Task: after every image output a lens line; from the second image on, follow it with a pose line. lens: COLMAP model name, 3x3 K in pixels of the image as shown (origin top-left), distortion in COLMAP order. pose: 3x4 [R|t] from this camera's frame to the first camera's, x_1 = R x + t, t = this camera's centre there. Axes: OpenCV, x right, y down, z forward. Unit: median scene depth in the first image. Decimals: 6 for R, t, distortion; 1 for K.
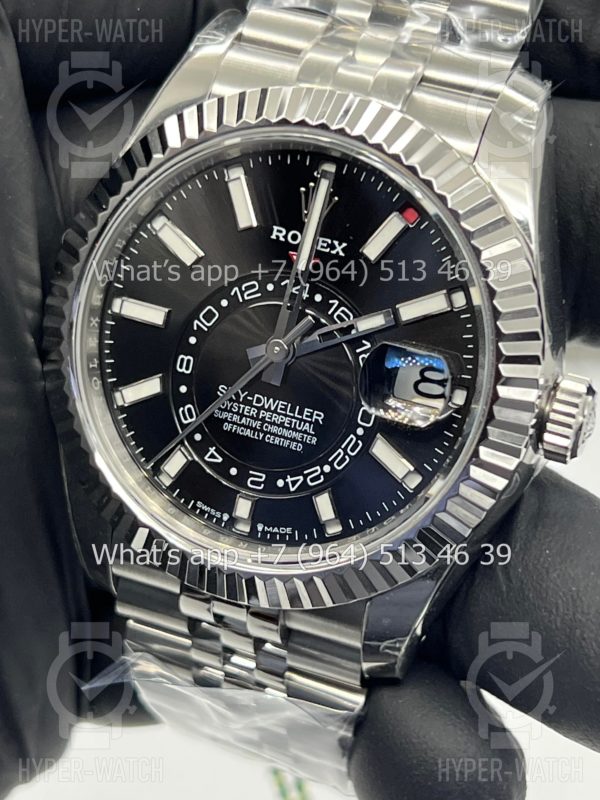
lens RADIAL K [[1920.2, 0, 300.0], [0, 1920.2, 400.0], [0, 0, 1]] dist [0.282965, -0.225771]
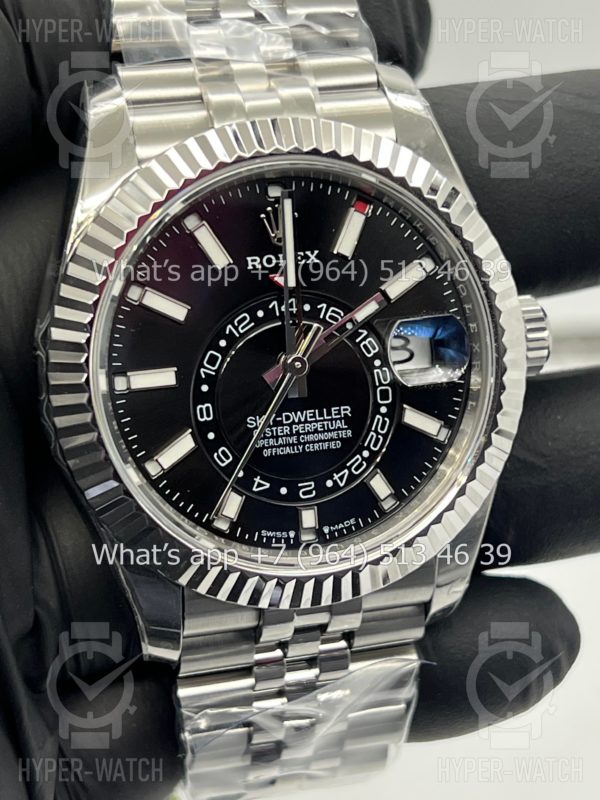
lens RADIAL K [[1920.2, 0, 300.0], [0, 1920.2, 400.0], [0, 0, 1]] dist [0.282965, -0.225771]
pose [[0.808136, -0.344655, 0.477628, -0.518721], [0.348988, 0.933437, 0.083085, -0.094584], [-0.474471, 0.099543, 0.874625, 0.070979]]
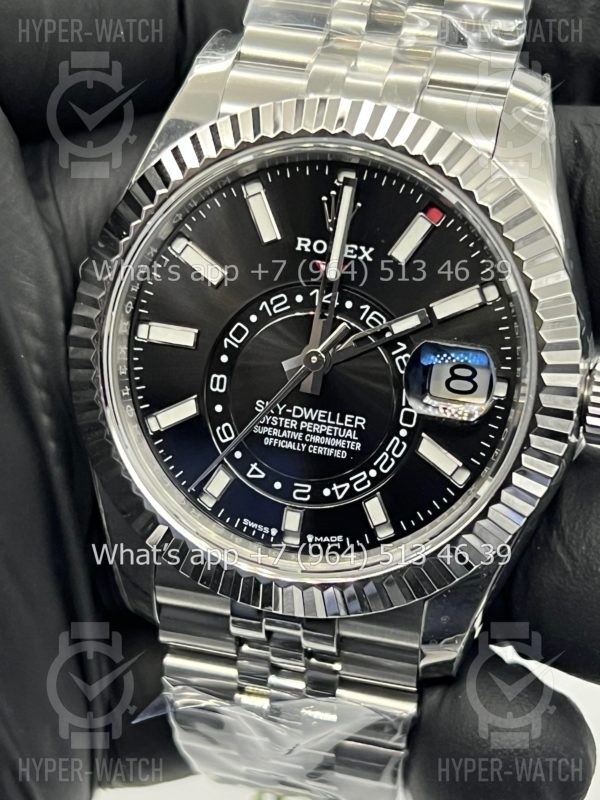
lens RADIAL K [[1920.2, 0, 300.0], [0, 1920.2, 400.0], [0, 0, 1]] dist [0.282965, -0.225771]
pose [[0.991124, -0.091665, 0.096285, -0.116583], [0.094033, 0.995361, -0.020347, 0.014524], [-0.093973, 0.029221, 0.995146, 0.002602]]
